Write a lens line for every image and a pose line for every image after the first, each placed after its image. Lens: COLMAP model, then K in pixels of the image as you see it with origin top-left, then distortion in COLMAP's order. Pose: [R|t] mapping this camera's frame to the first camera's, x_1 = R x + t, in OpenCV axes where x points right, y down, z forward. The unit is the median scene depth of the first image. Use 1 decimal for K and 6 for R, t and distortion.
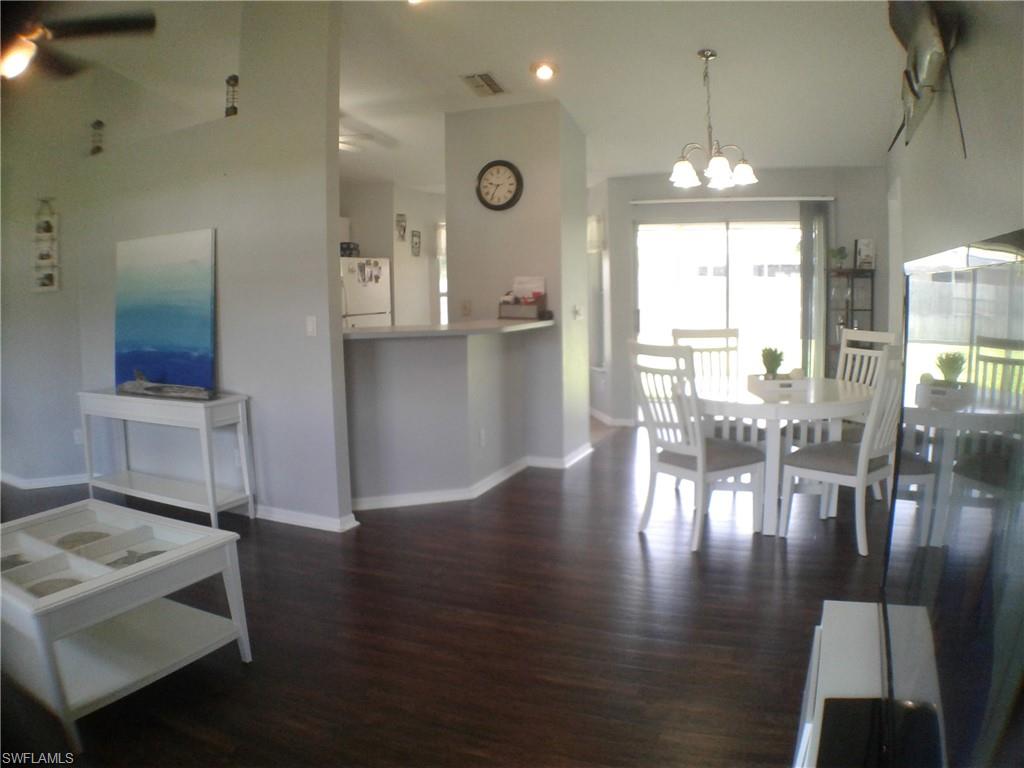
lens RADIAL K [[780.6, 0, 510.8], [0, 780.6, 397.0], [0, 0, 1]] dist [-0.313317, 0.077991]
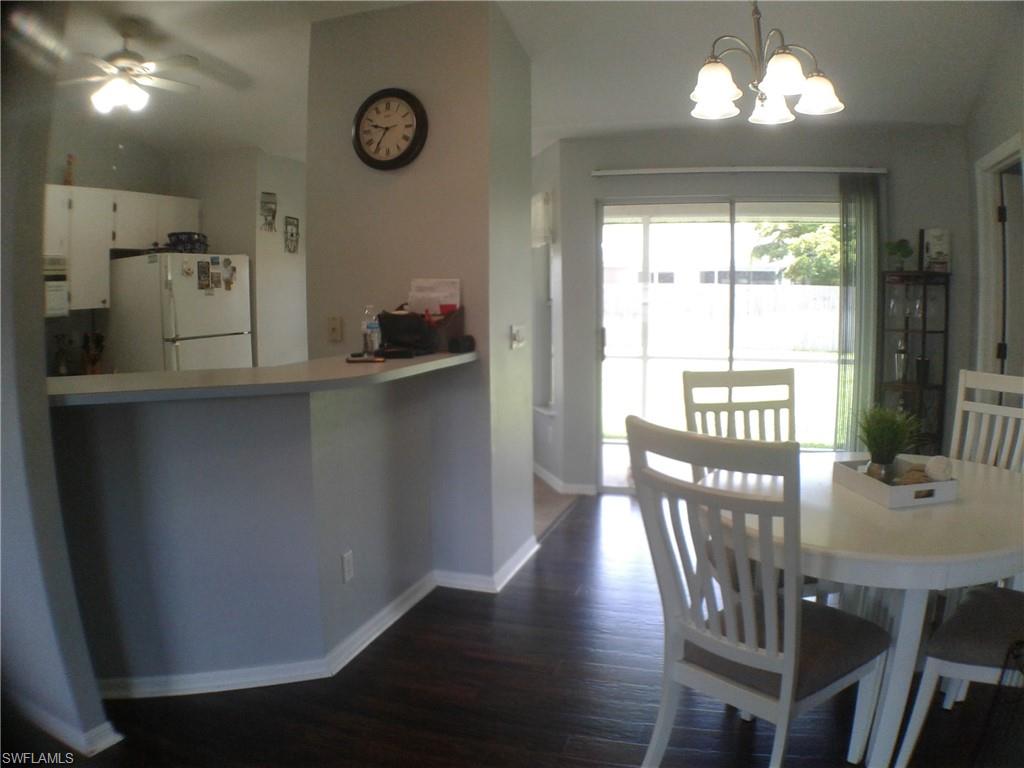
lens RADIAL K [[753.2, 0, 513.8], [0, 753.2, 396.0], [0, 0, 1]] dist [-0.251530, 0.009580]
pose [[0.996568, -0.002650, 0.082731, 0.033398], [0.003251, 0.999969, -0.007135, -0.055578], [-0.082709, 0.007380, 0.996546, 0.389524]]
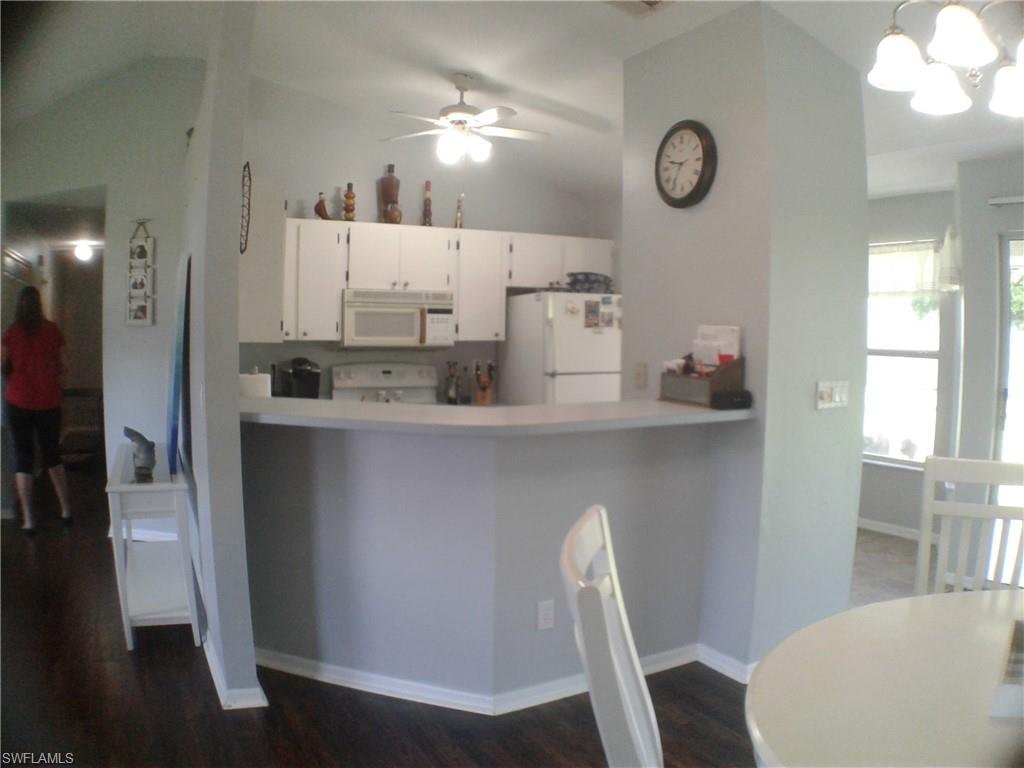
lens RADIAL K [[753.2, 0, 513.8], [0, 753.2, 396.0], [0, 0, 1]] dist [-0.251530, 0.009580]
pose [[0.768276, 0.067410, -0.636559, 0.227247], [-0.101150, 0.994730, -0.016741, -0.076959], [0.632076, 0.077250, 0.771046, 0.479493]]
